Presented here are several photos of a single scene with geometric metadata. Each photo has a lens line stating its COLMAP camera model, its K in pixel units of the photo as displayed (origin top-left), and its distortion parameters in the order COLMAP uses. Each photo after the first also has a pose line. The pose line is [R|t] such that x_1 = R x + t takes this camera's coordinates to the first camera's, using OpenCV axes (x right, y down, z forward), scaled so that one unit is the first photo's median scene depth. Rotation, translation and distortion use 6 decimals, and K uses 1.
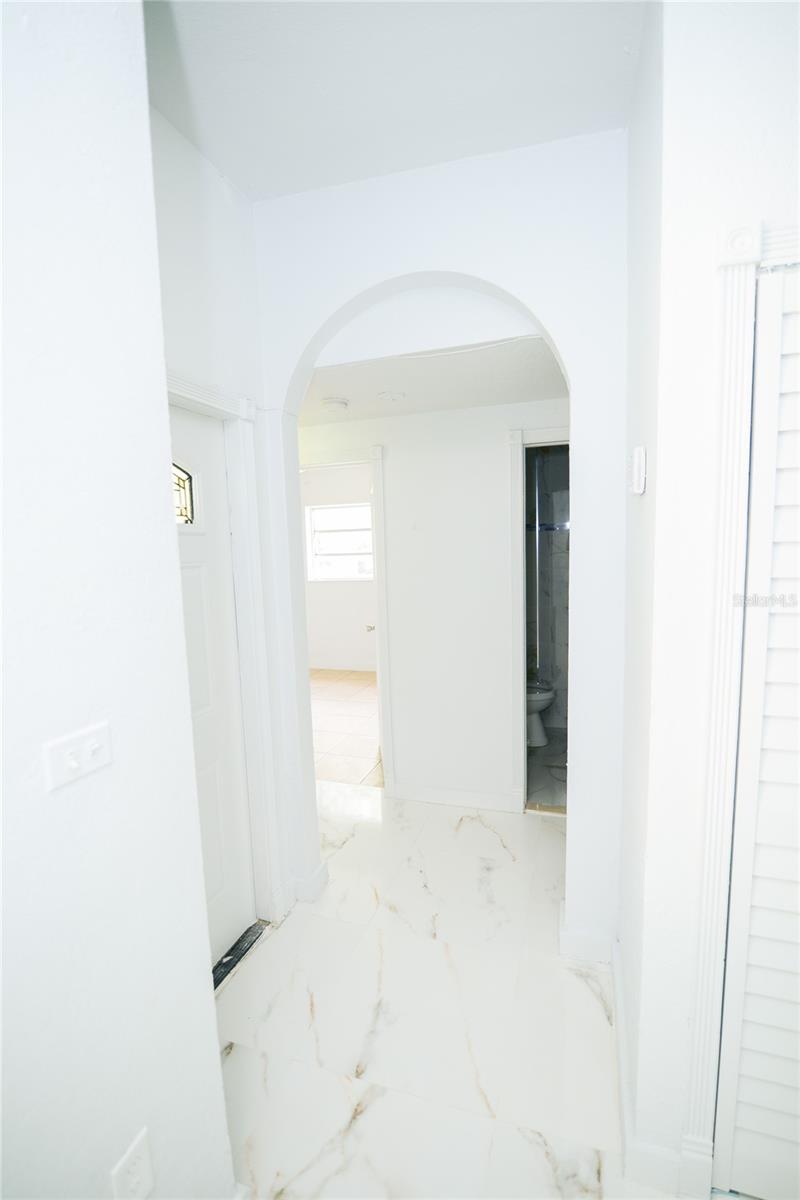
lens RADIAL K [[545.5, 0, 400.0], [0, 545.5, 600.0], [0, 0, 1]] dist [-0.024029, 0.001758]
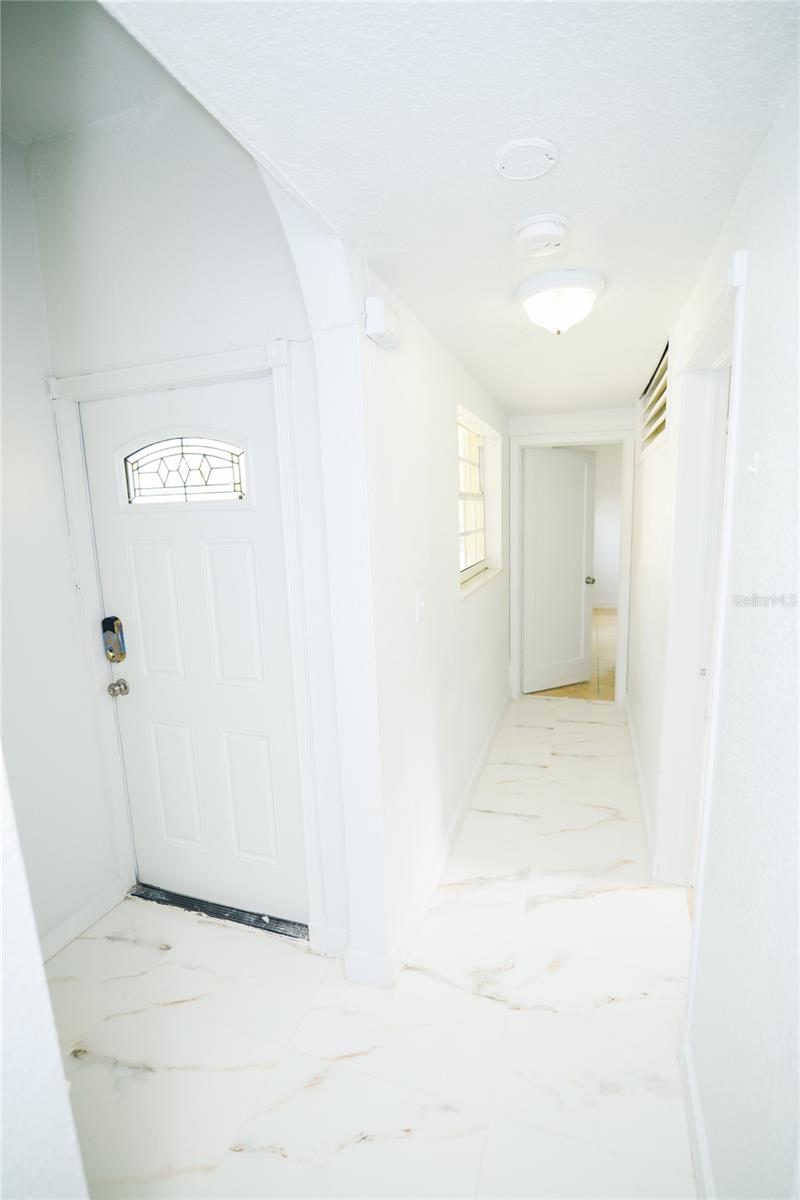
lens RADIAL K [[545.5, 0, 400.0], [0, 545.5, 600.0], [0, 0, 1]] dist [-0.024029, 0.001758]
pose [[-0.004255, 0.198503, -0.980091, 0.629990], [-0.065523, 0.977938, 0.198351, -0.178154], [0.997842, 0.065062, 0.008846, 1.303831]]
